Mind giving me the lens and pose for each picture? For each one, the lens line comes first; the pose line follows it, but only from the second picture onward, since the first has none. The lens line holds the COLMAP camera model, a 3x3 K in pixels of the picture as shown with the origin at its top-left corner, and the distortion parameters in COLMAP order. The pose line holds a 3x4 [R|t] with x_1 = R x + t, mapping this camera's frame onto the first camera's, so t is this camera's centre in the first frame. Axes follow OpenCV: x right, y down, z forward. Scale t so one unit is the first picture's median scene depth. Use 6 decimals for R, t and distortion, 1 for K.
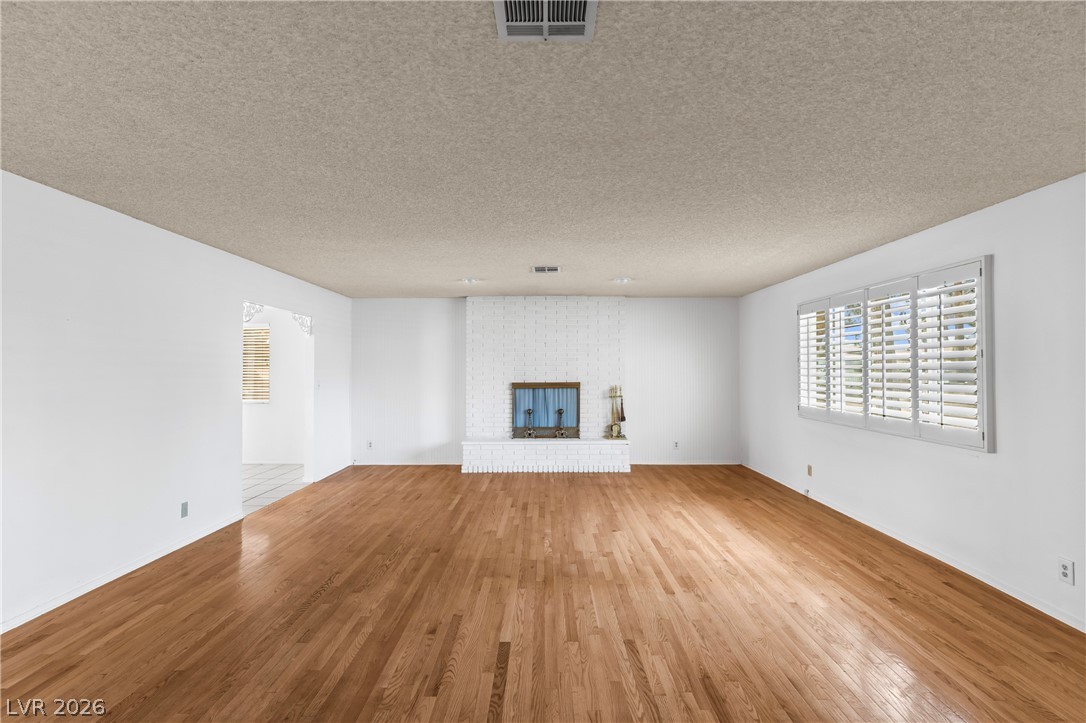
lens RADIAL K [[518.7, 0, 543.5], [0, 518.7, 363.8], [0, 0, 1]] dist [0.002011, -0.000268]
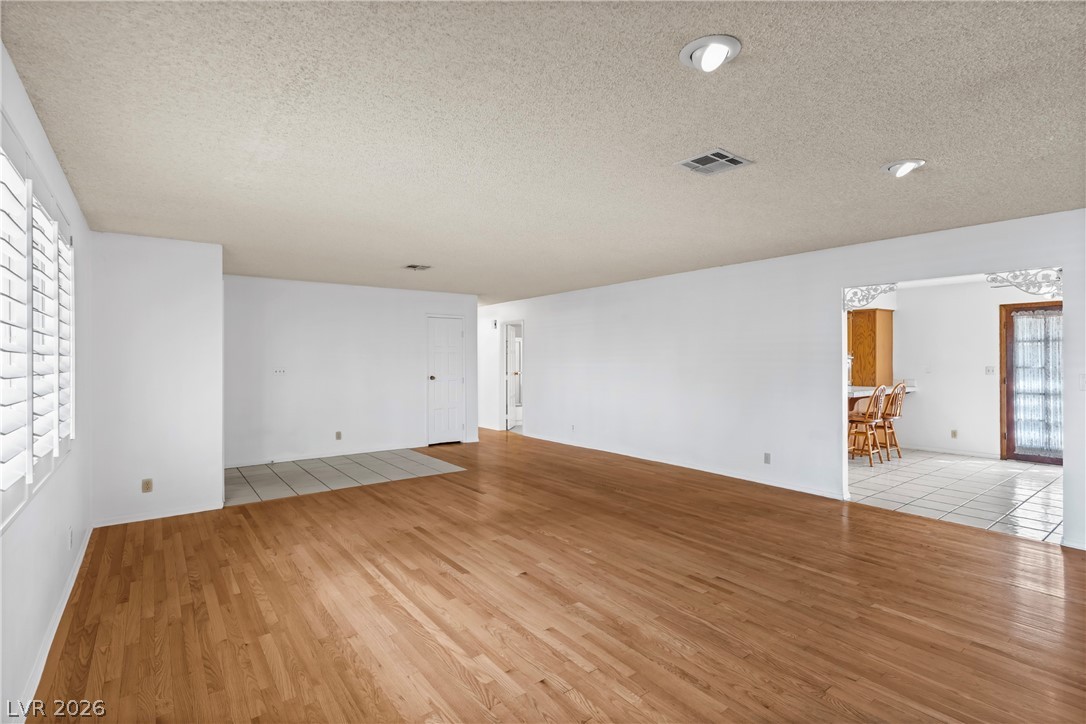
lens RADIAL K [[518.7, 0, 543.7], [0, 518.7, 360.7], [0, 0, 1]] dist [0.002011, -0.000268]
pose [[-0.796014, 0.004729, -0.605259, 0.636332], [0.009415, 0.999945, -0.004570, 0.024976], [0.605204, -0.009336, -0.796015, 1.825979]]
